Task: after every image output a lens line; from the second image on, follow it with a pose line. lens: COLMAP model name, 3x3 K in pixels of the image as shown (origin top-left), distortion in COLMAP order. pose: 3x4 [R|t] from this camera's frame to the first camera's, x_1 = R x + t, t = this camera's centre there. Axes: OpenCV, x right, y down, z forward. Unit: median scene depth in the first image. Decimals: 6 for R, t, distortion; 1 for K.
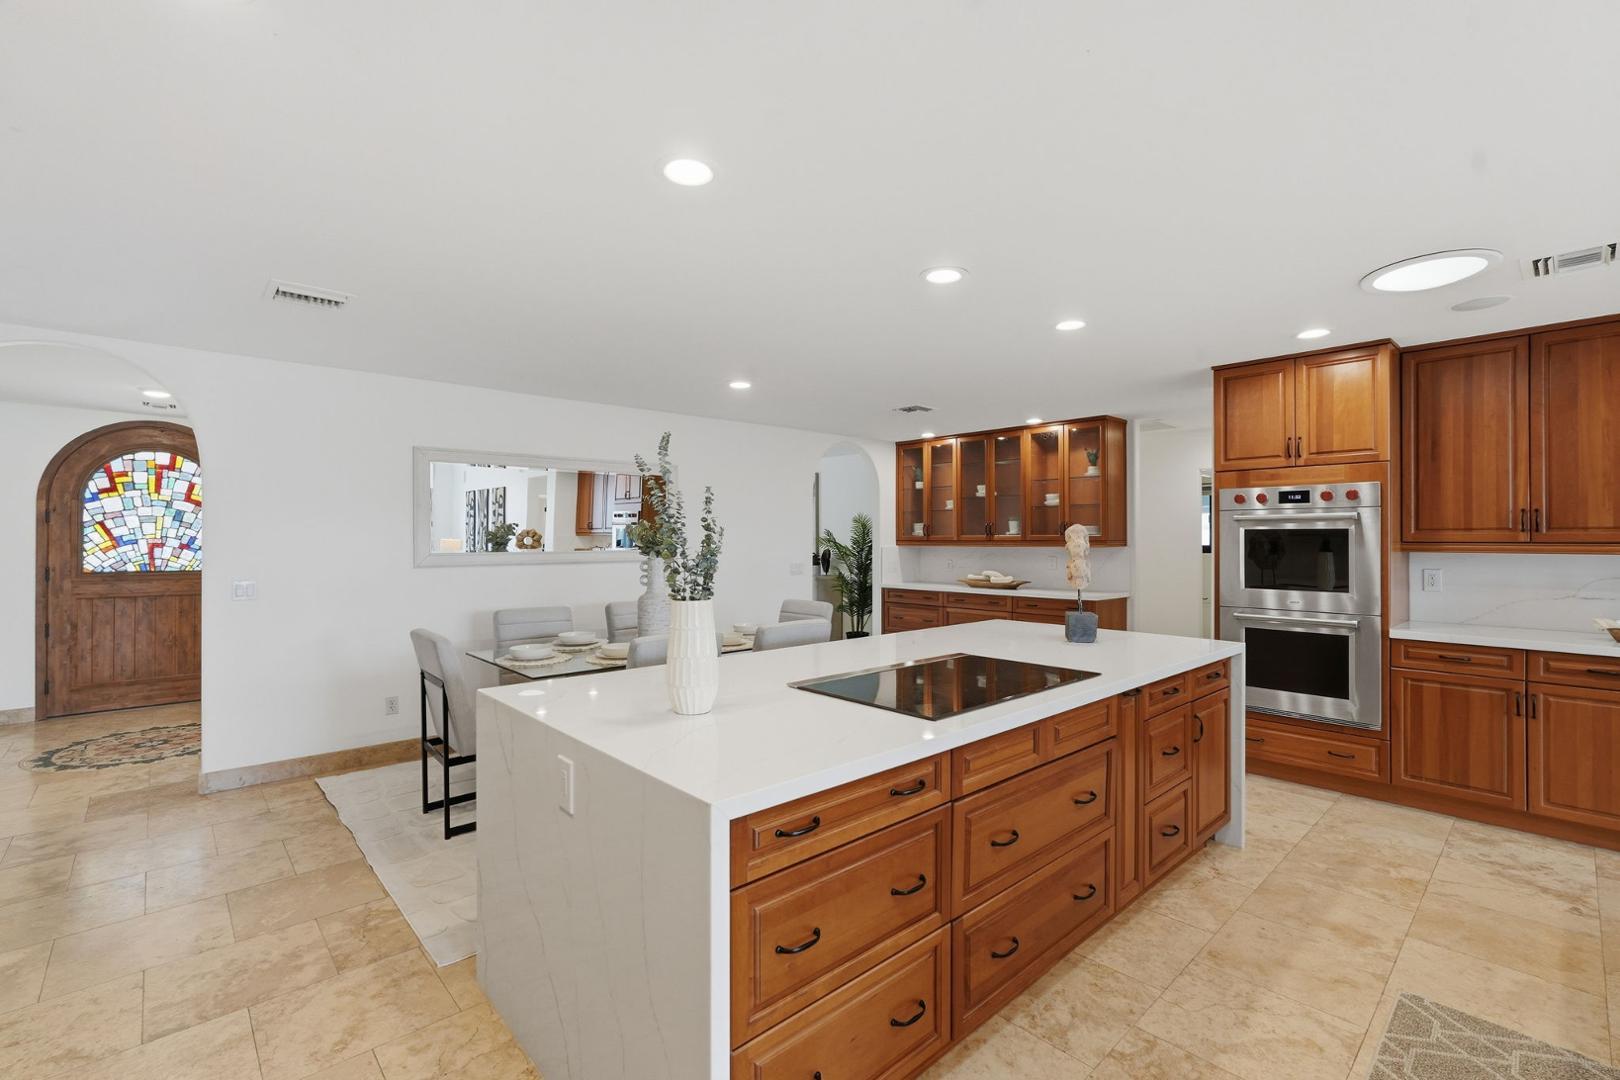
lens RADIAL K [[706.0, 0, 813.5], [0, 706.0, 538.3], [0, 0, 1]] dist [0.000575, 0.000824]
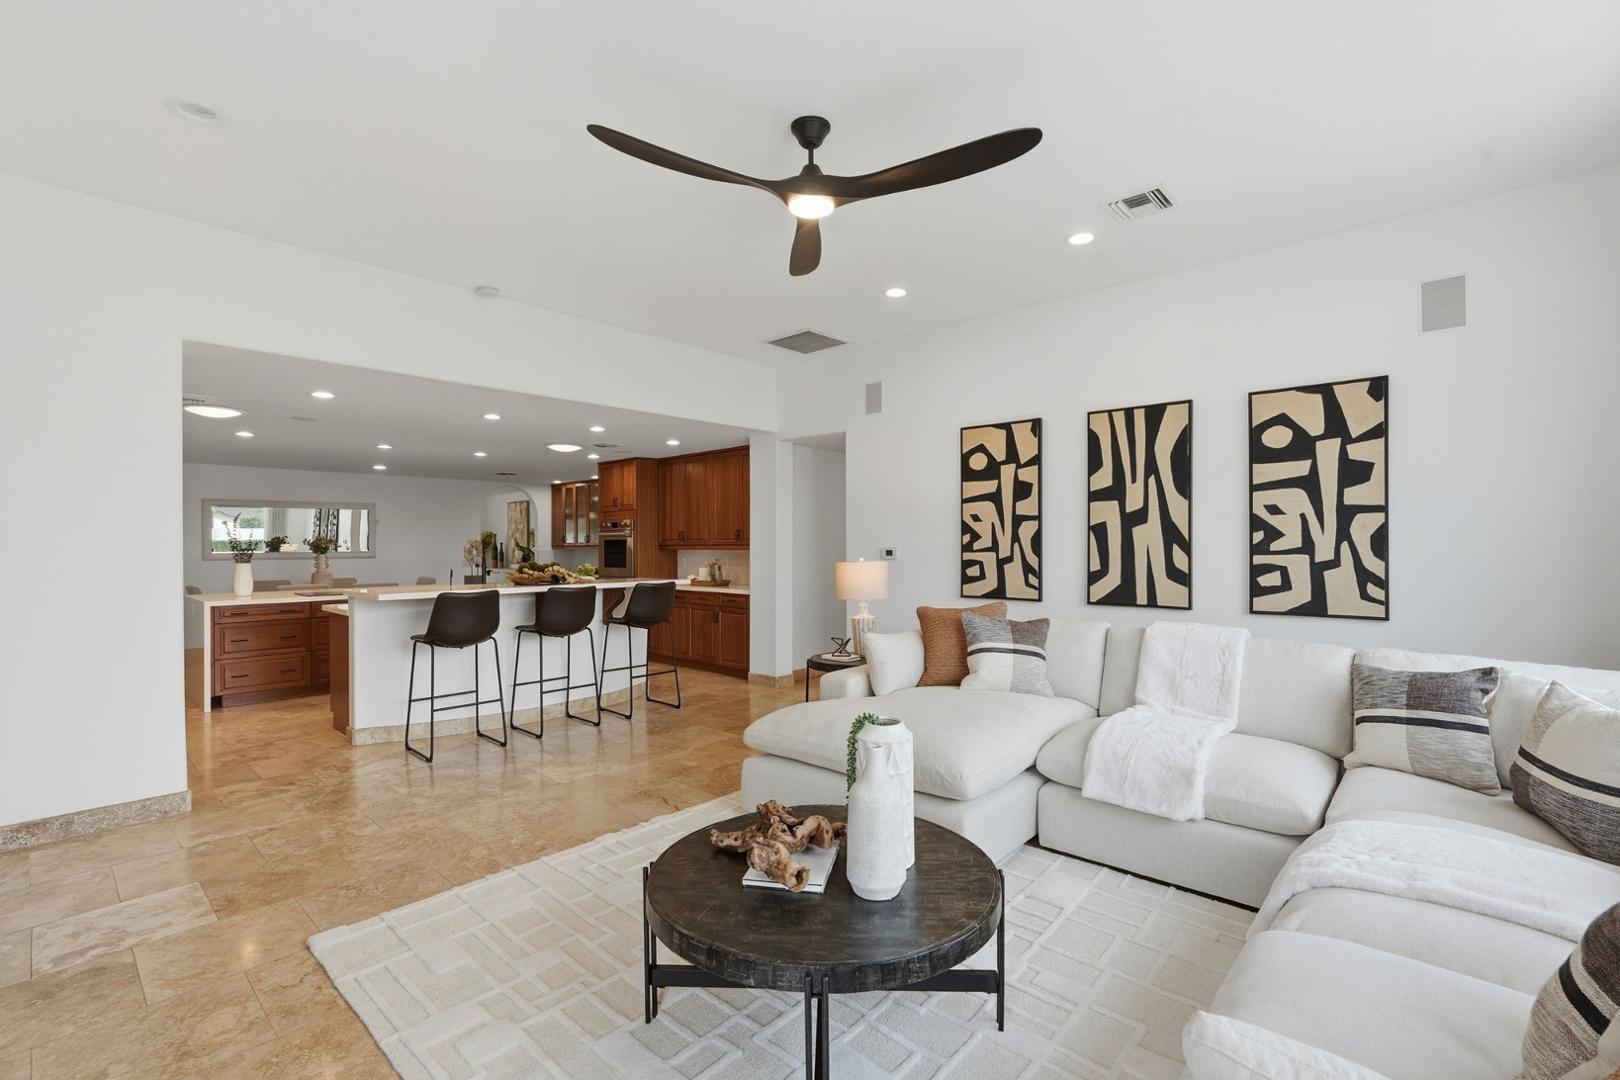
lens RADIAL K [[706.0, 0, 801.2], [0, 706.0, 545.9], [0, 0, 1]] dist [0.000575, 0.000824]
pose [[0.995843, -0.002862, 0.091037, 0.455915], [0.002476, 0.999987, 0.004357, -0.001422], [-0.091049, -0.004114, 0.995838, -0.544790]]
